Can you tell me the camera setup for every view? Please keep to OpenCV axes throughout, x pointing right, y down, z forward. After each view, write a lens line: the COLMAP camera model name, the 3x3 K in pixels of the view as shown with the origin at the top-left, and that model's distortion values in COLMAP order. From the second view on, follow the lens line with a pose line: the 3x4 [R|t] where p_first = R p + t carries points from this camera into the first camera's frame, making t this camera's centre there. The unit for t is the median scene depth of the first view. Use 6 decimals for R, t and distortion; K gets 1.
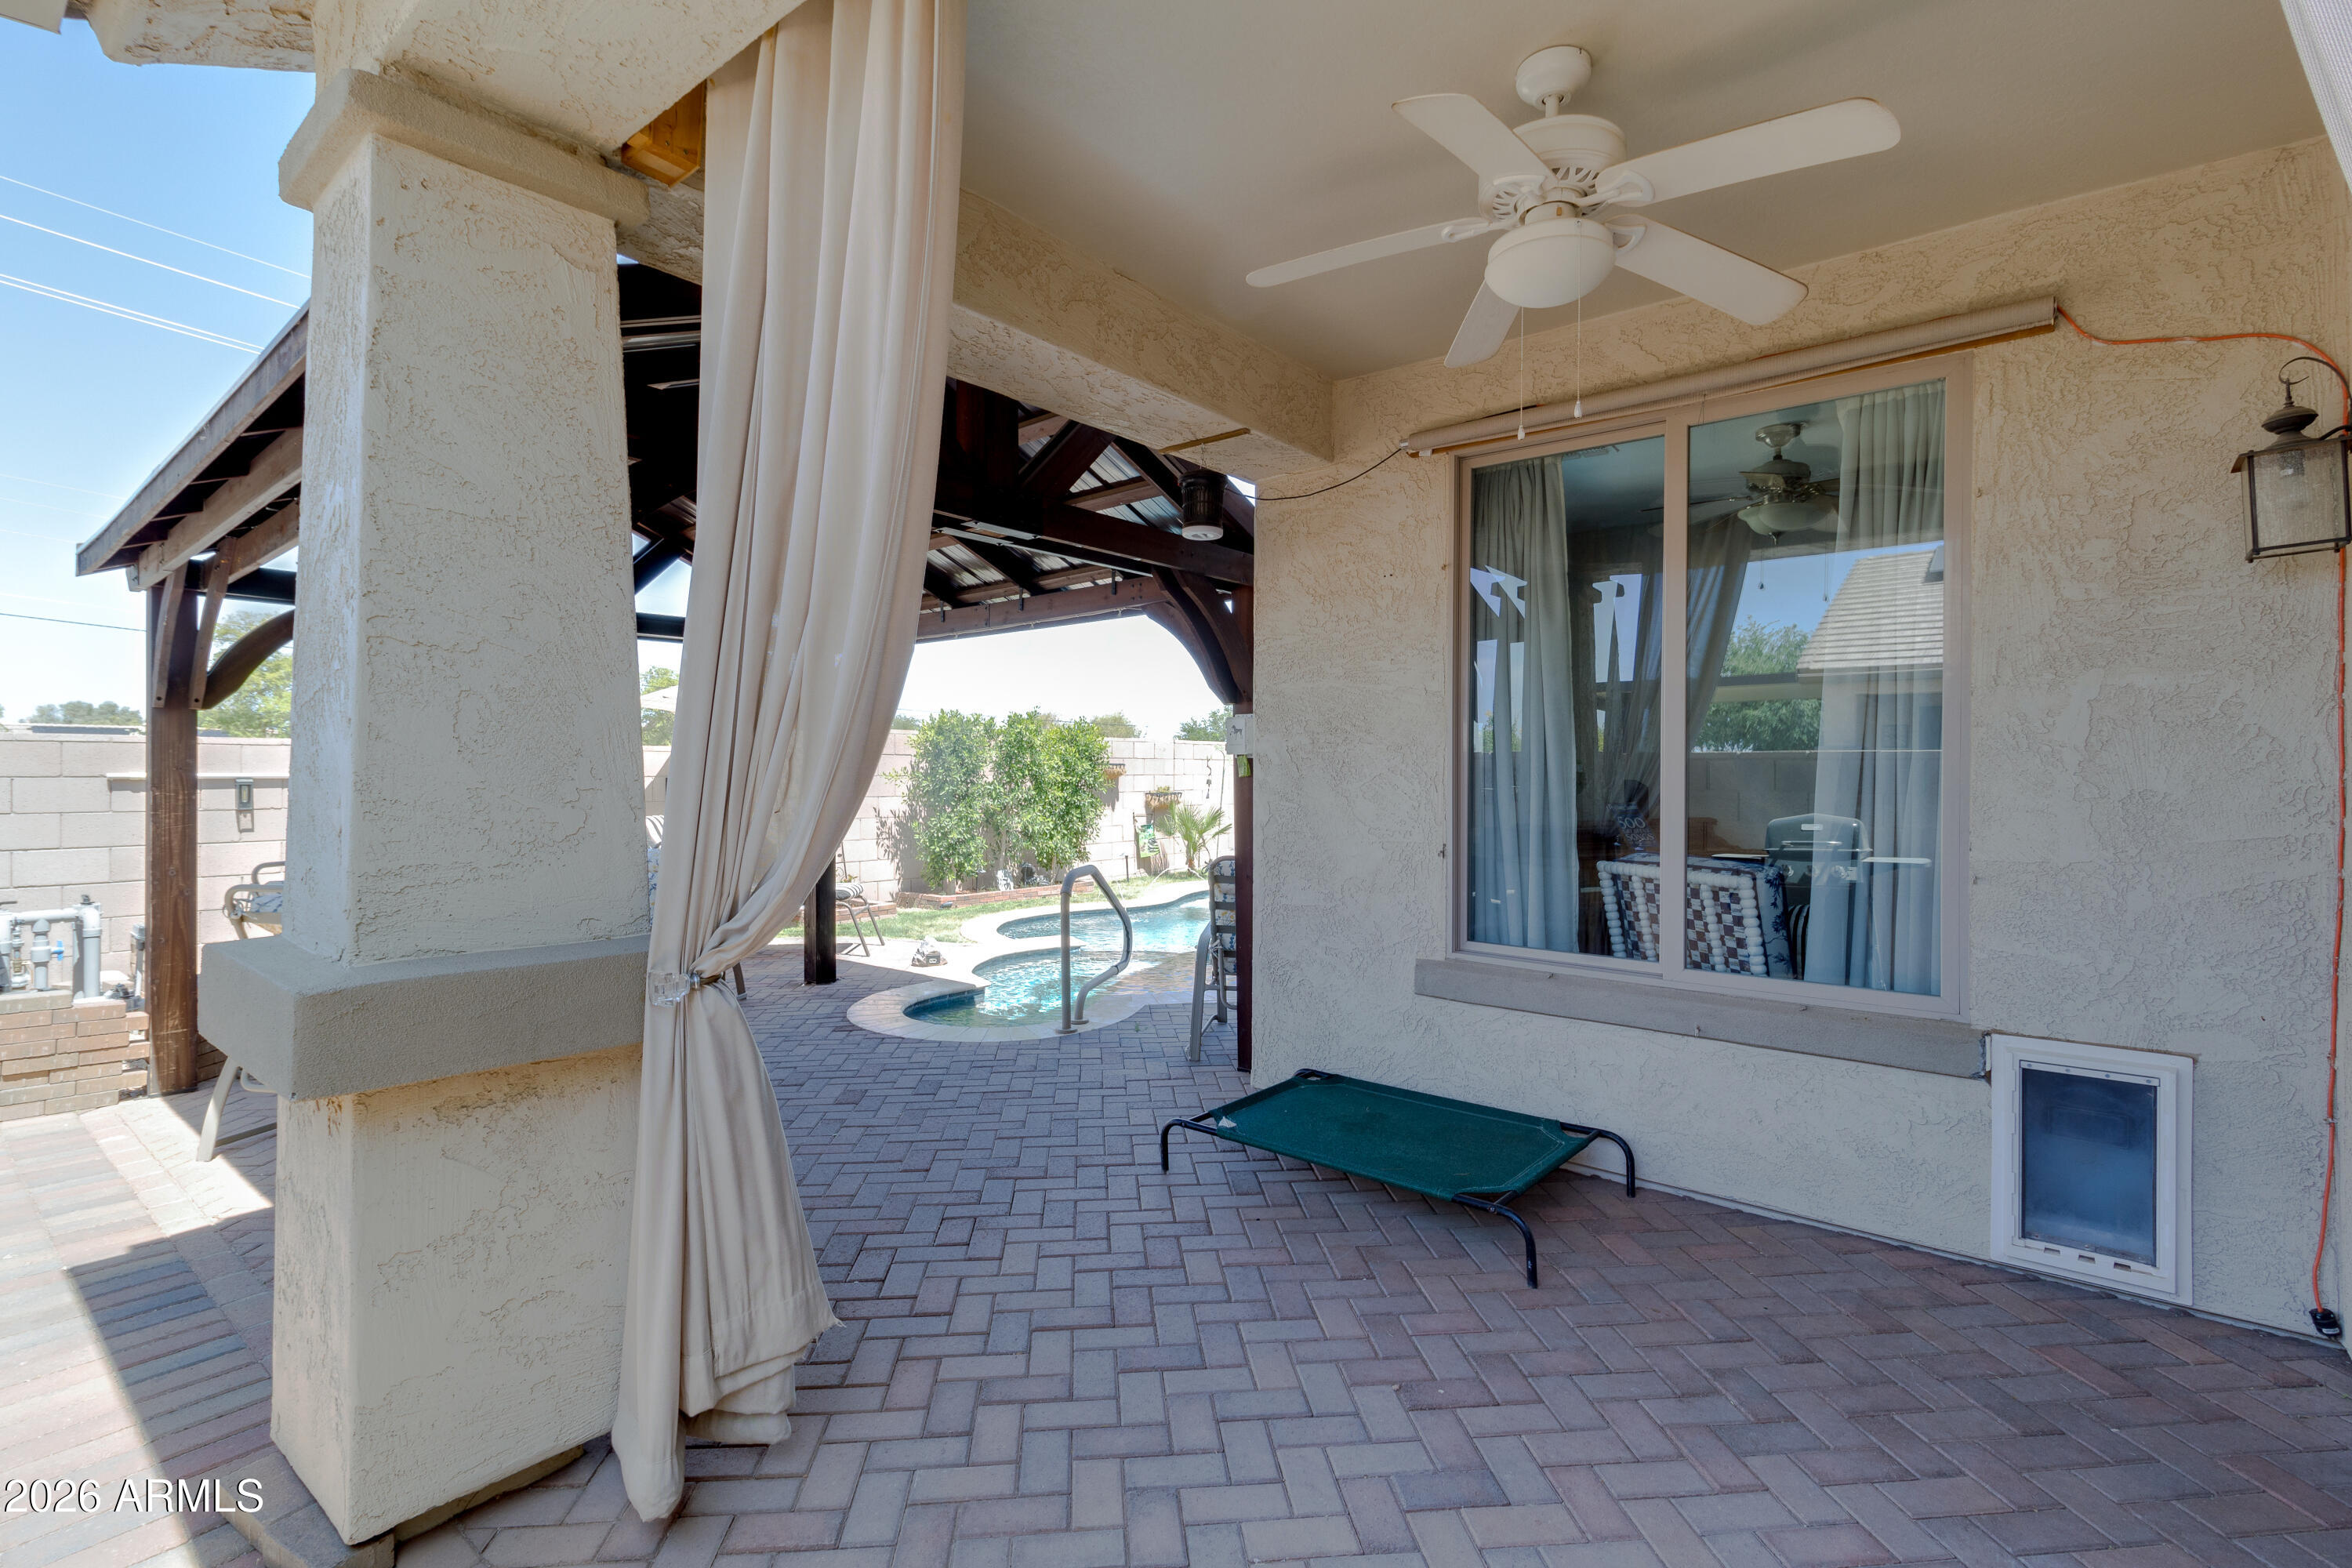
lens RADIAL K [[1115.1, 0, 1191.1], [0, 1115.1, 772.5], [0, 0, 1]] dist [0.000936, 0.000034]
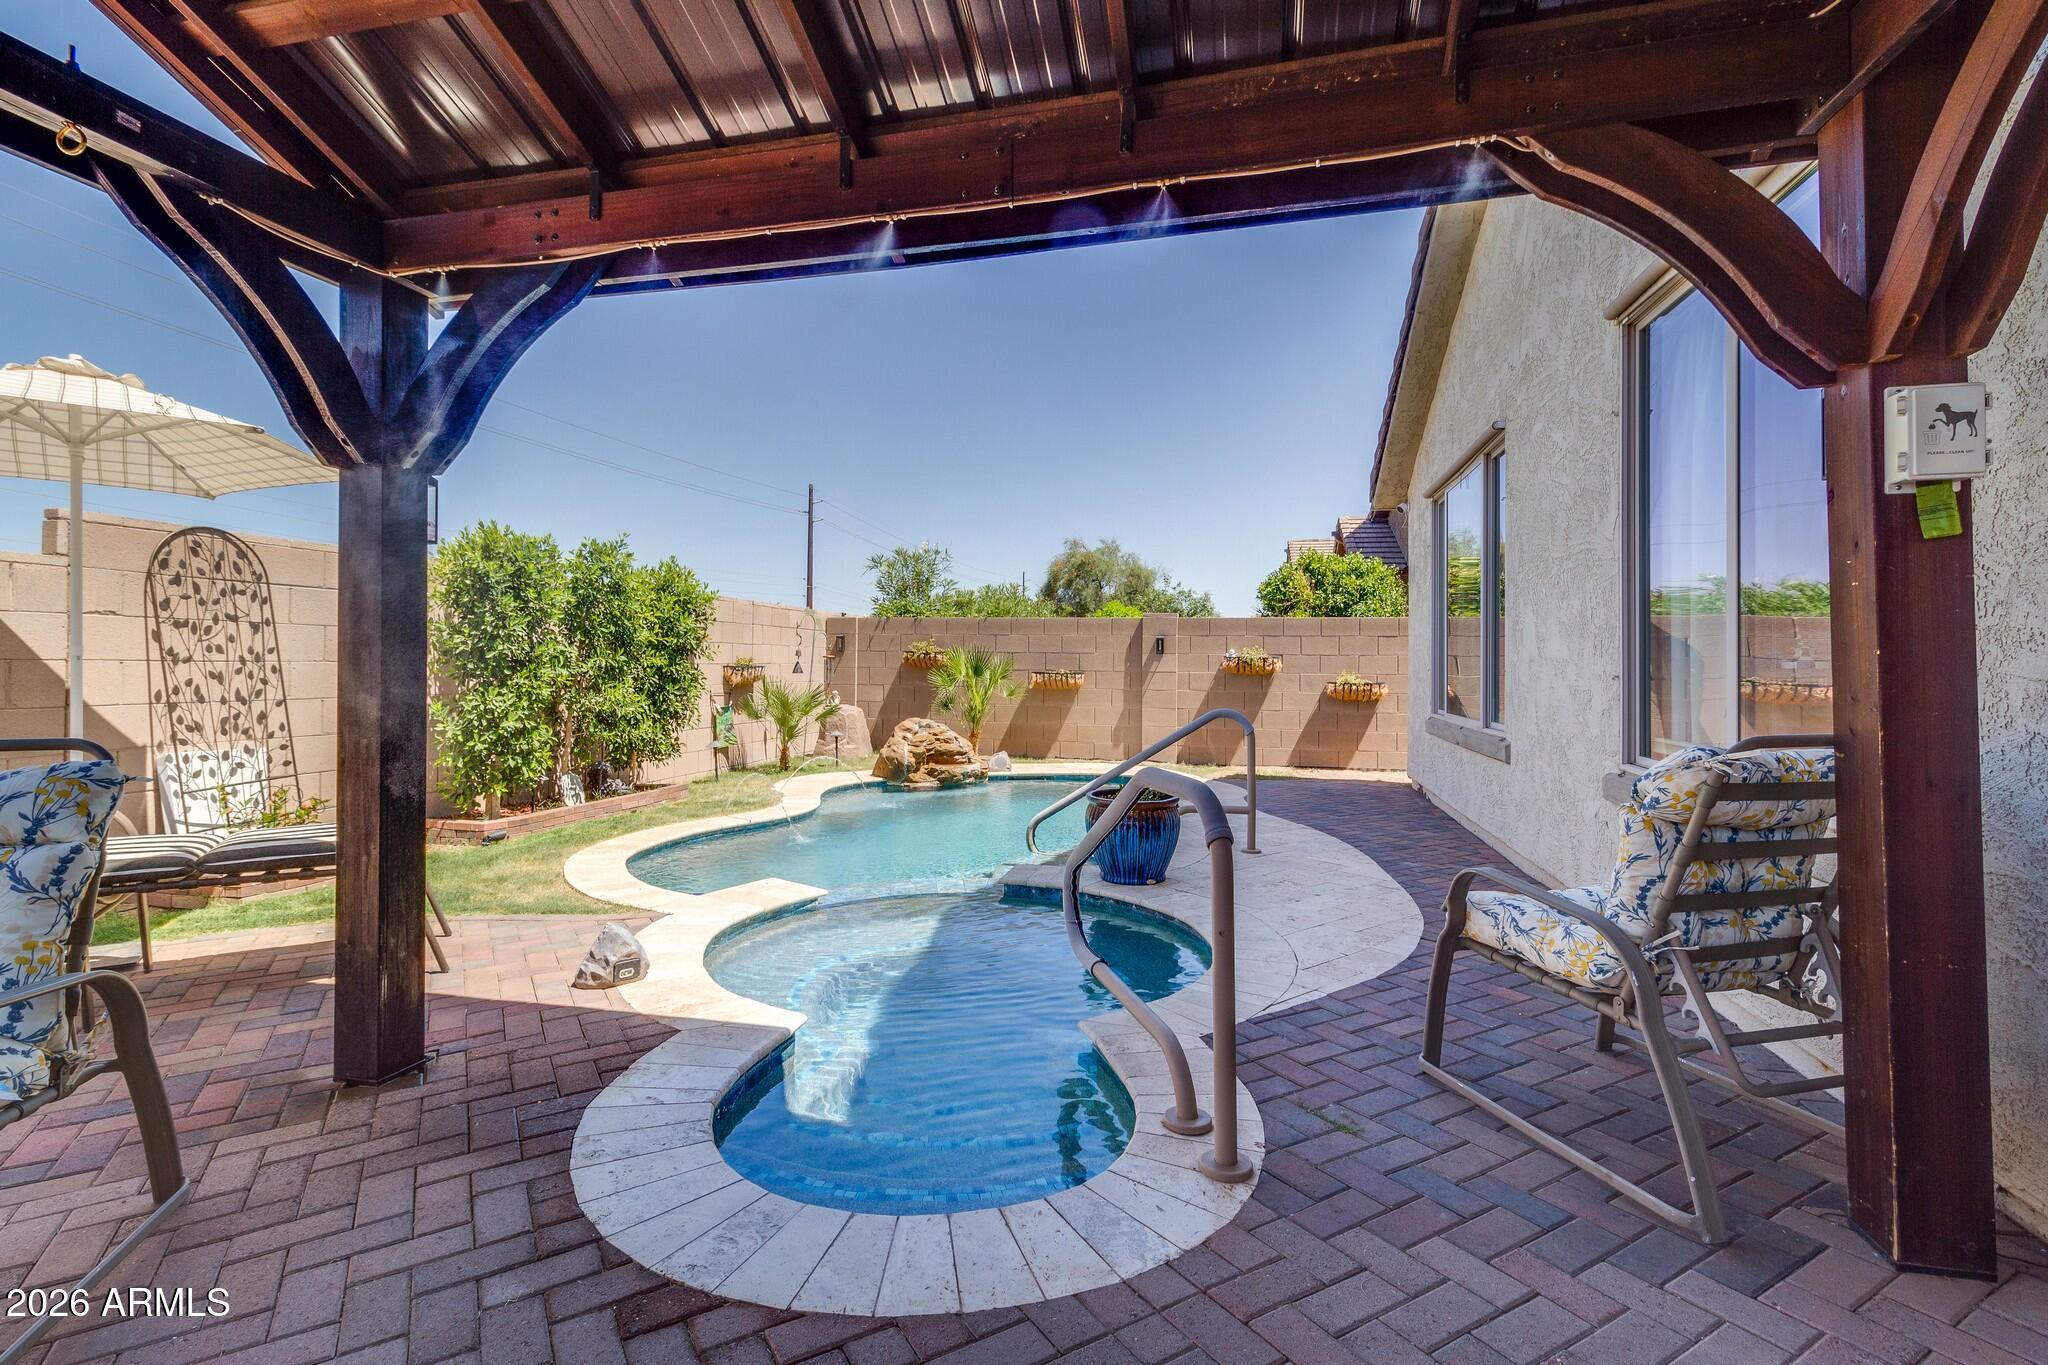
lens RADIAL K [[956.8, 0, 1026.8], [0, 956.8, 655.1], [0, 0, 1]] dist [0.004679, 0.000630]
pose [[0.898311, 0.007900, 0.439288, -0.260239], [-0.002723, 0.999919, -0.012414, 0.033453], [-0.439351, 0.009955, 0.898260, 0.541466]]
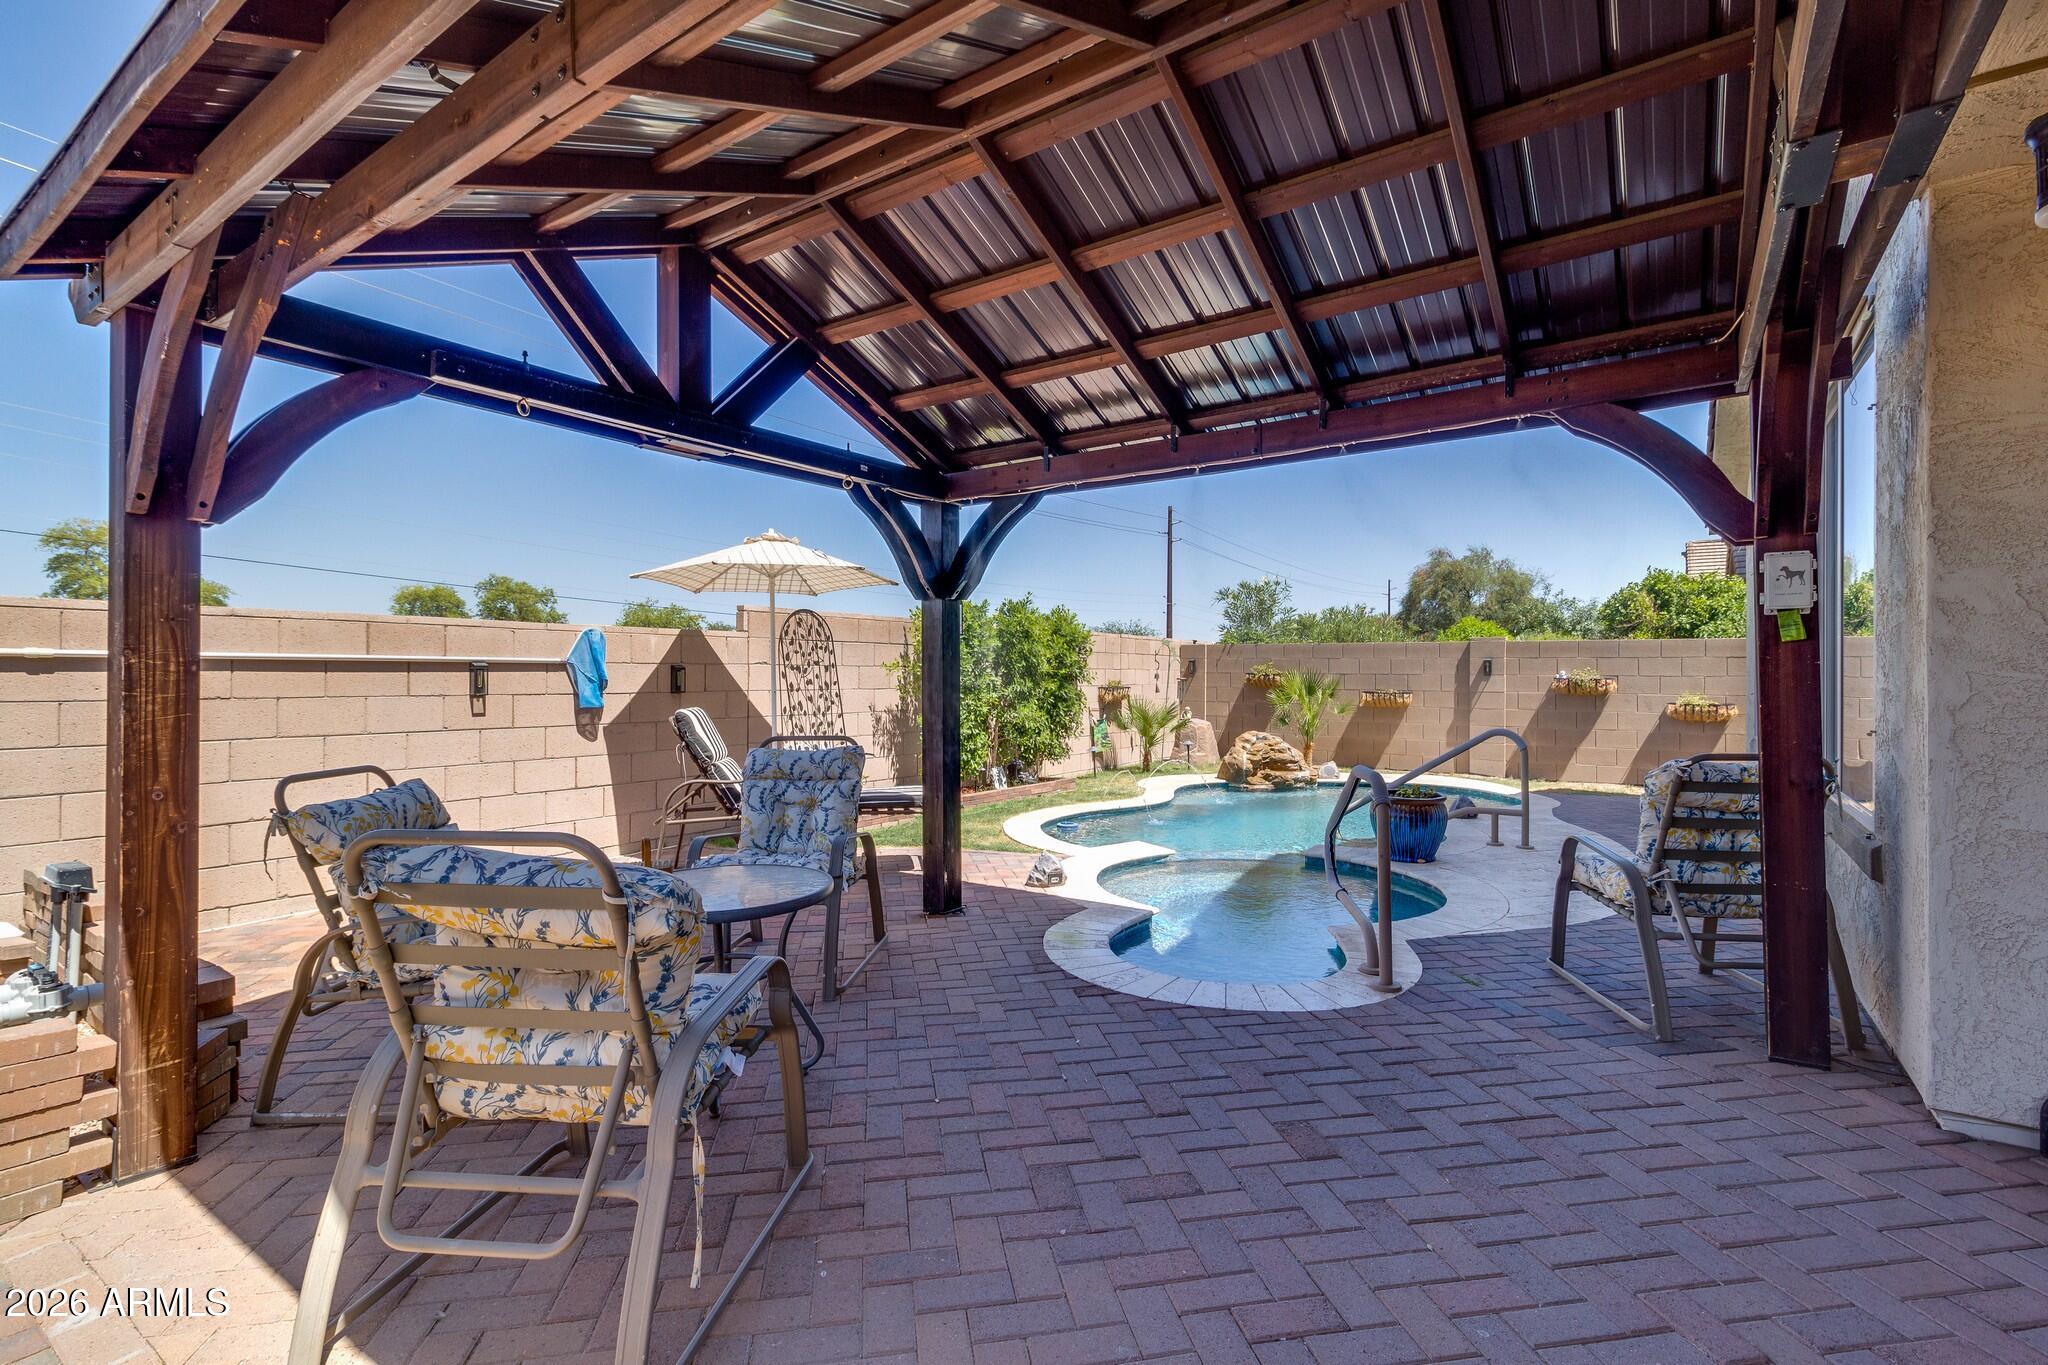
lens RADIAL K [[952.7, 0, 1025.5], [0, 952.7, 670.8], [0, 0, 1]] dist [0.001158, 0.000635]
pose [[0.996793, -0.000054, 0.080026, -0.311408], [0.000602, 0.999976, -0.006833, 0.017241], [-0.080023, 0.006859, 0.996769, 0.288772]]
